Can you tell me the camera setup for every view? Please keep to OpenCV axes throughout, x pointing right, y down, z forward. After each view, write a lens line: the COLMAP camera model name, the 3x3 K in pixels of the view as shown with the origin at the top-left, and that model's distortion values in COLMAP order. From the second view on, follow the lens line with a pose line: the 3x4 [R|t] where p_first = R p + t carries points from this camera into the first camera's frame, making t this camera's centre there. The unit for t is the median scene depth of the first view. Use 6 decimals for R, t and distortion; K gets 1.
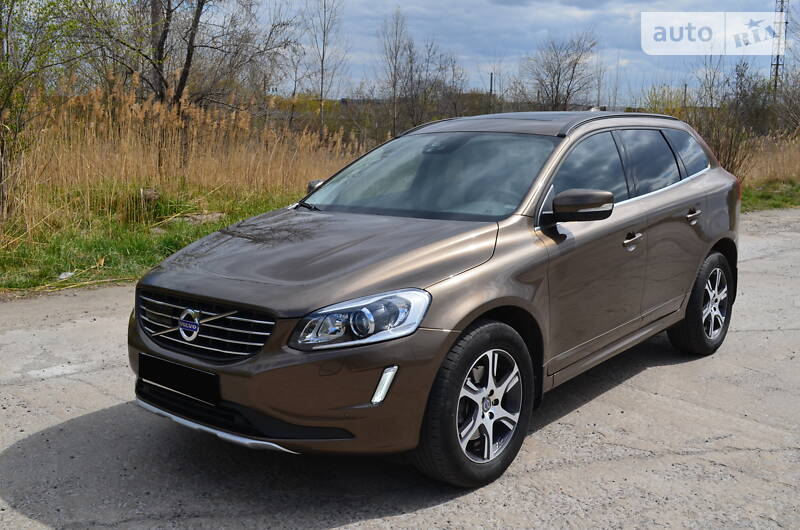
lens RADIAL K [[843.7, 0, 400.0], [0, 843.7, 265.0], [0, 0, 1]] dist [-0.008579, 0.006231]
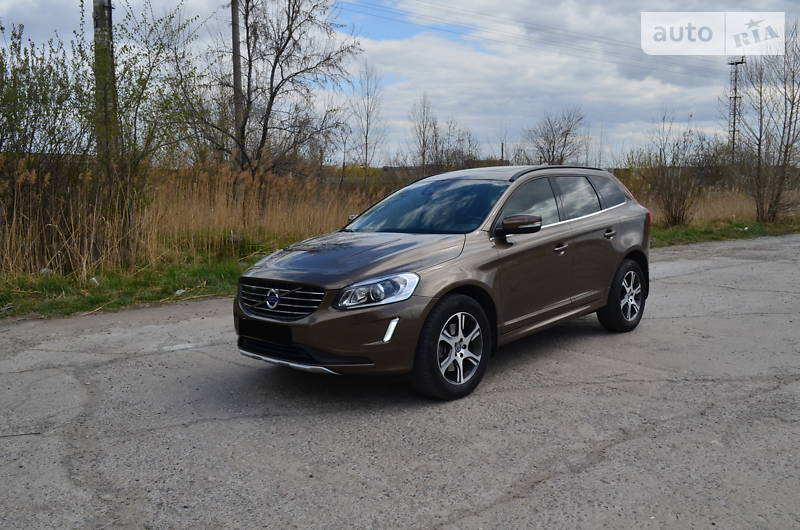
lens RADIAL K [[688.1, 0, 400.0], [0, 688.1, 265.0], [0, 0, 1]] dist [-0.002907, -0.004423]
pose [[0.998759, -0.016357, -0.047046, 0.037463], [0.013892, 0.998537, -0.052252, 0.050326], [0.047832, 0.051533, 0.997525, -0.198290]]
